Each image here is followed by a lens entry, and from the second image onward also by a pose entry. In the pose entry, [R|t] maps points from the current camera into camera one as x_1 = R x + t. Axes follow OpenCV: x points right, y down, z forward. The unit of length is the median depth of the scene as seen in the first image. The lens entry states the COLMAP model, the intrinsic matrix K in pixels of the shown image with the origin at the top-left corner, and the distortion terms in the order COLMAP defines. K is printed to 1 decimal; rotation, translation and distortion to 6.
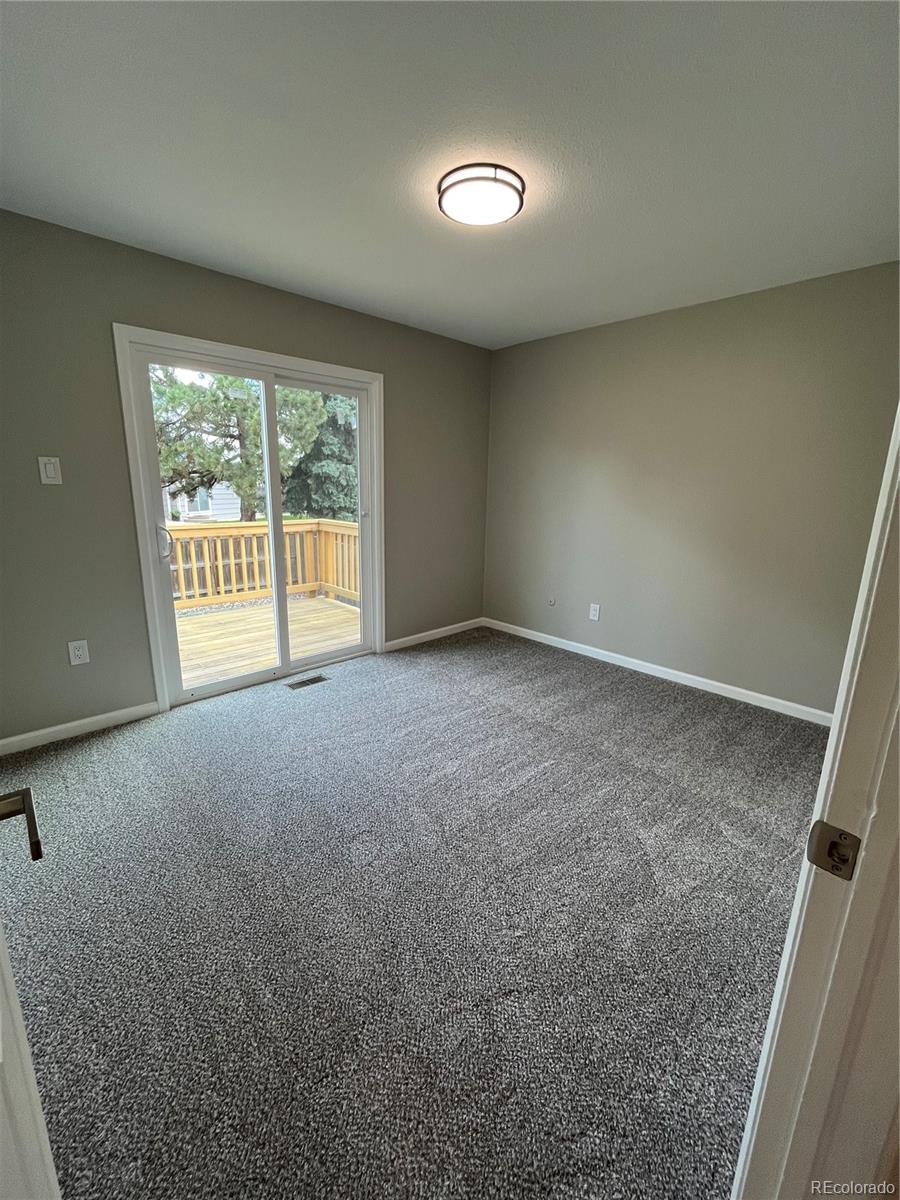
lens RADIAL K [[494.4, 0, 451.2], [0, 494.4, 597.4], [0, 0, 1]] dist [-0.000138, -0.000643]
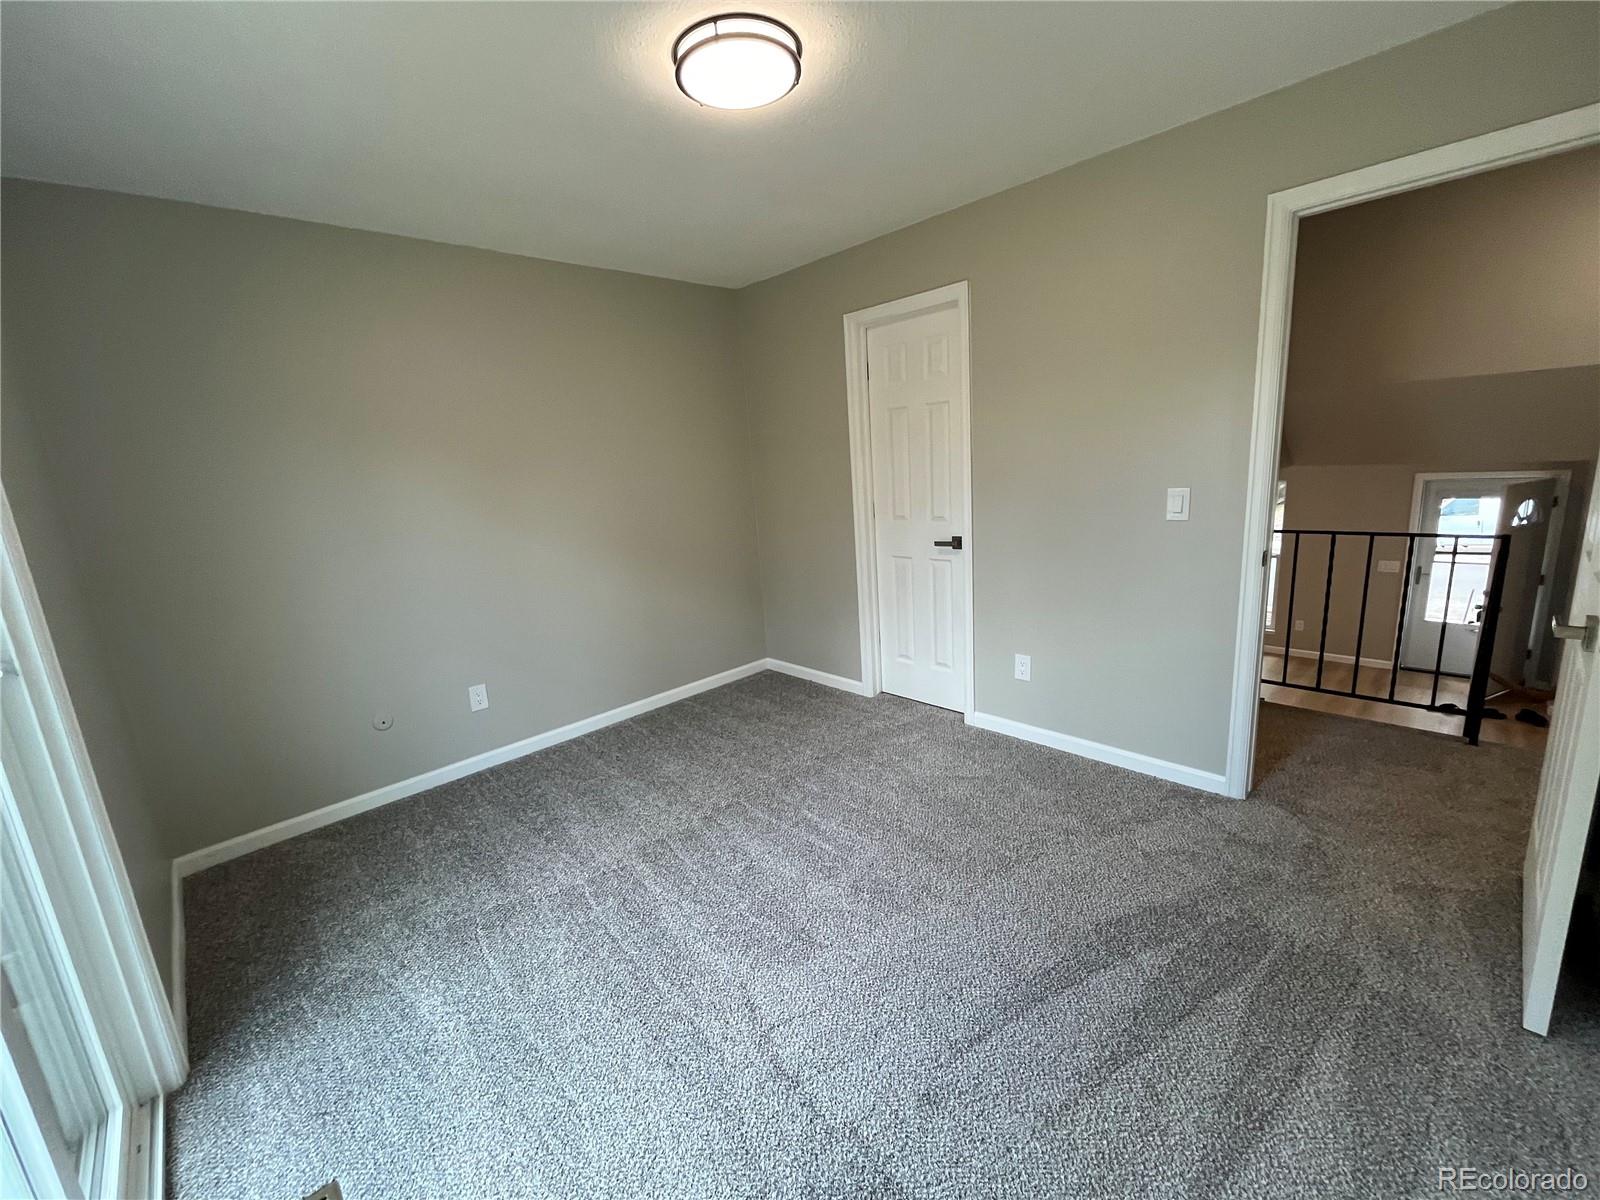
lens RADIAL K [[659.3, 0, 789.4], [0, 659.3, 603.5], [0, 0, 1]] dist [-0.000138, -0.000643]
pose [[-0.002733, -0.232123, 0.972683, -0.574973], [0.295330, 0.929112, 0.222555, -0.174225], [-0.955391, 0.287871, 0.066014, 0.638114]]
